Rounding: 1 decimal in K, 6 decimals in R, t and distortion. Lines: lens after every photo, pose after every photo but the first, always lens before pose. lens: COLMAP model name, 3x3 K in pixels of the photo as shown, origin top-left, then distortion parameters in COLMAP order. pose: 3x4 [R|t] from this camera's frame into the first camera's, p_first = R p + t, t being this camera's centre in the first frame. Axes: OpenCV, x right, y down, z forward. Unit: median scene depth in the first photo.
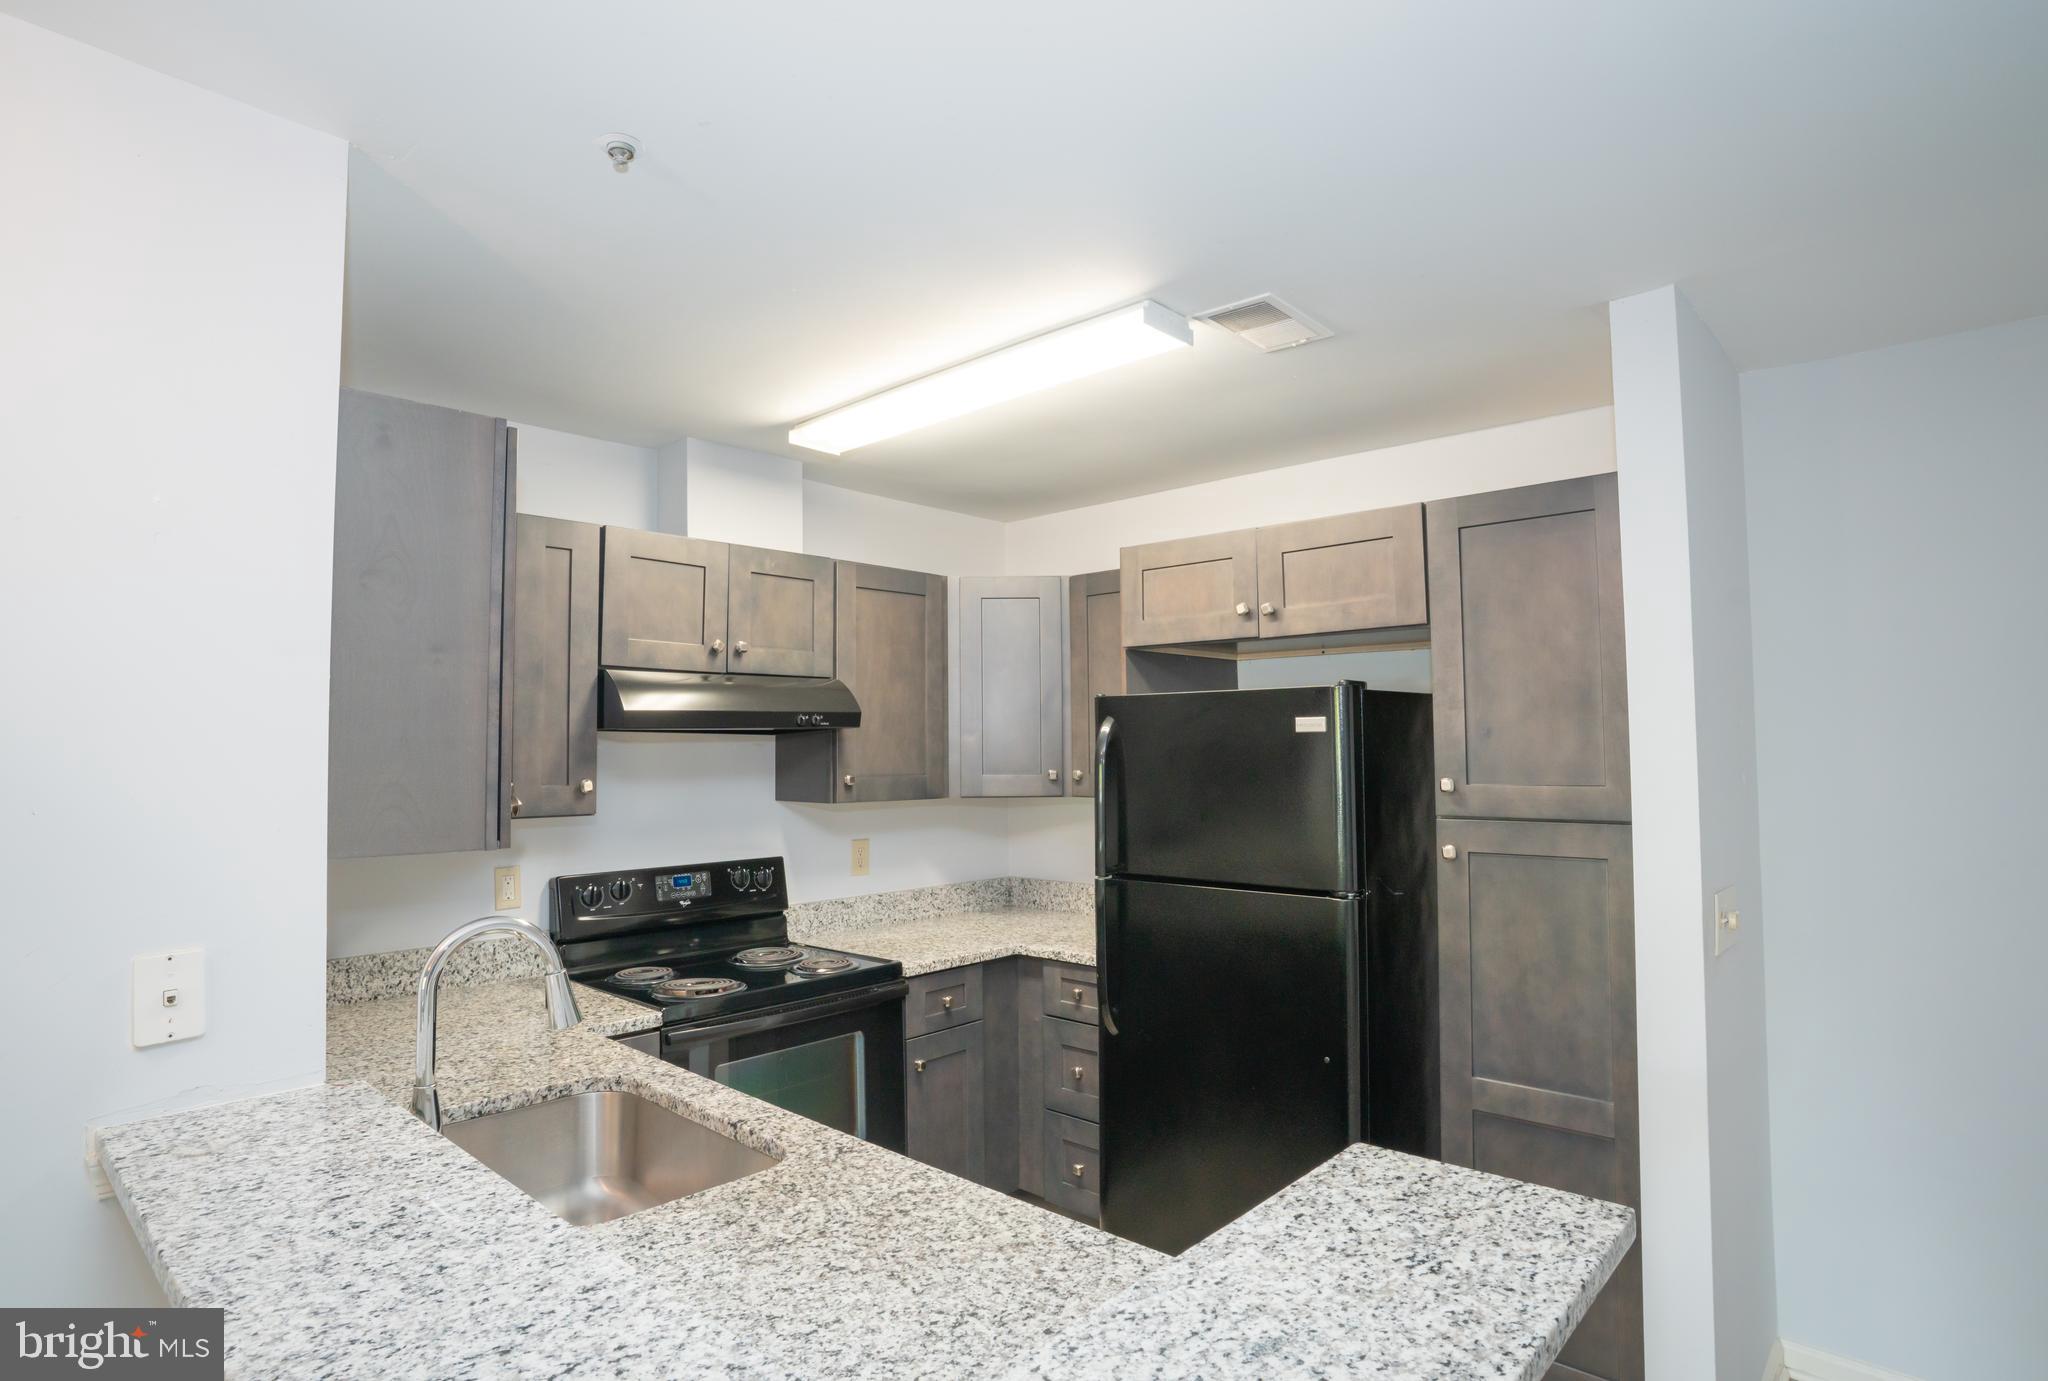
lens RADIAL K [[1082.5, 0, 1001.0], [0, 1082.5, 695.4], [0, 0, 1]] dist [-0.069906, 0.034919]
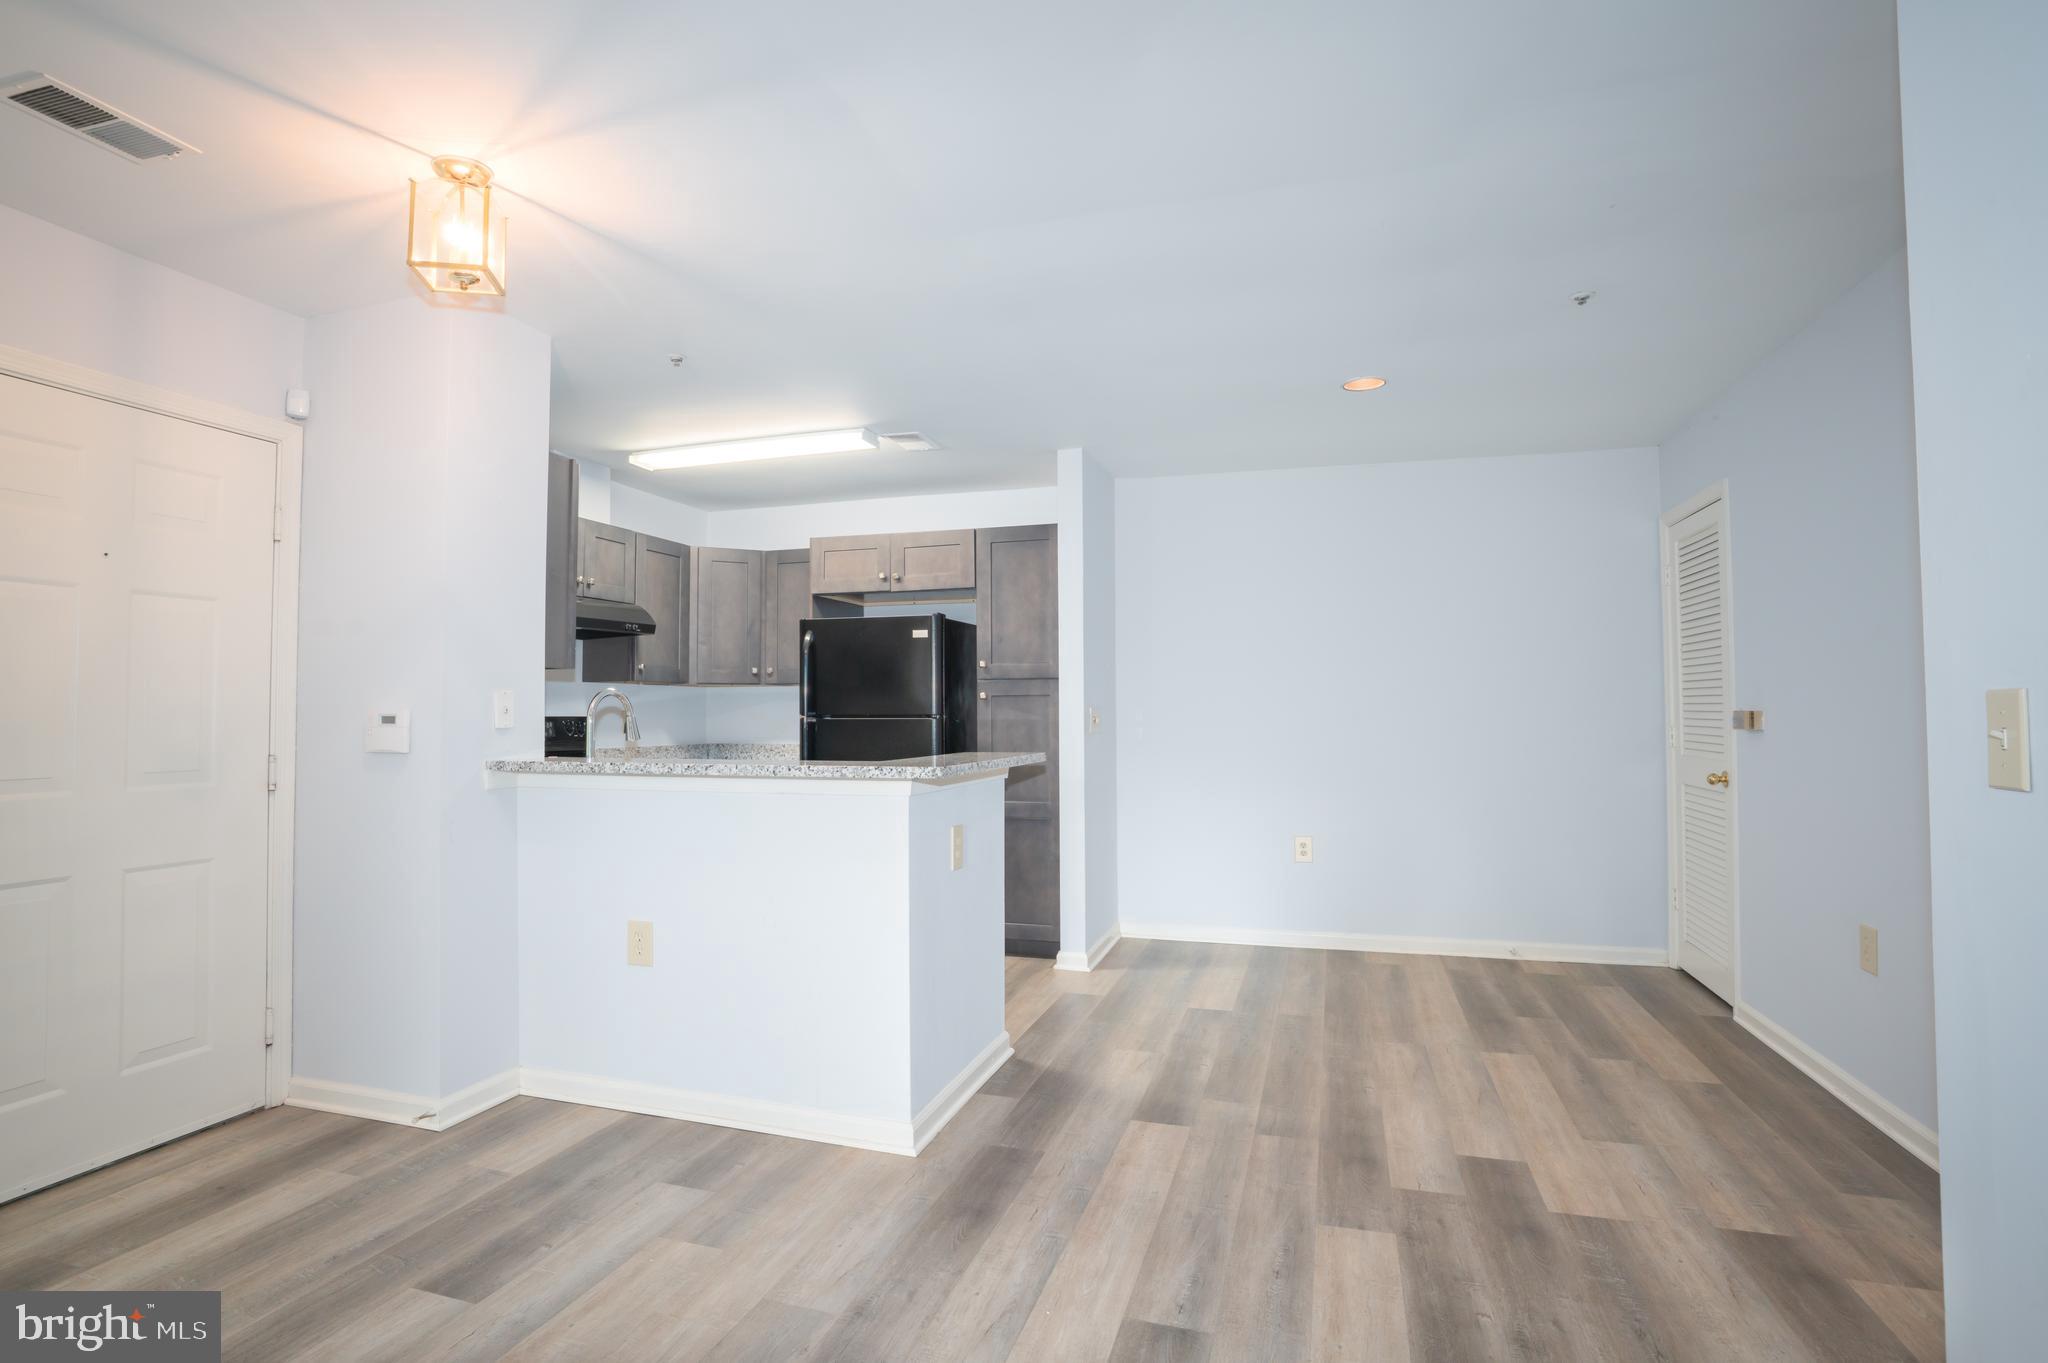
lens RADIAL K [[1014.4, 0, 996.1], [0, 1014.4, 685.8], [0, 0, 1]] dist [-0.066748, 0.000345]
pose [[0.903994, 0.014385, 0.427302, -0.364849], [-0.023511, 0.999594, 0.016087, 0.082731], [-0.426898, -0.024589, 0.903966, -0.724441]]
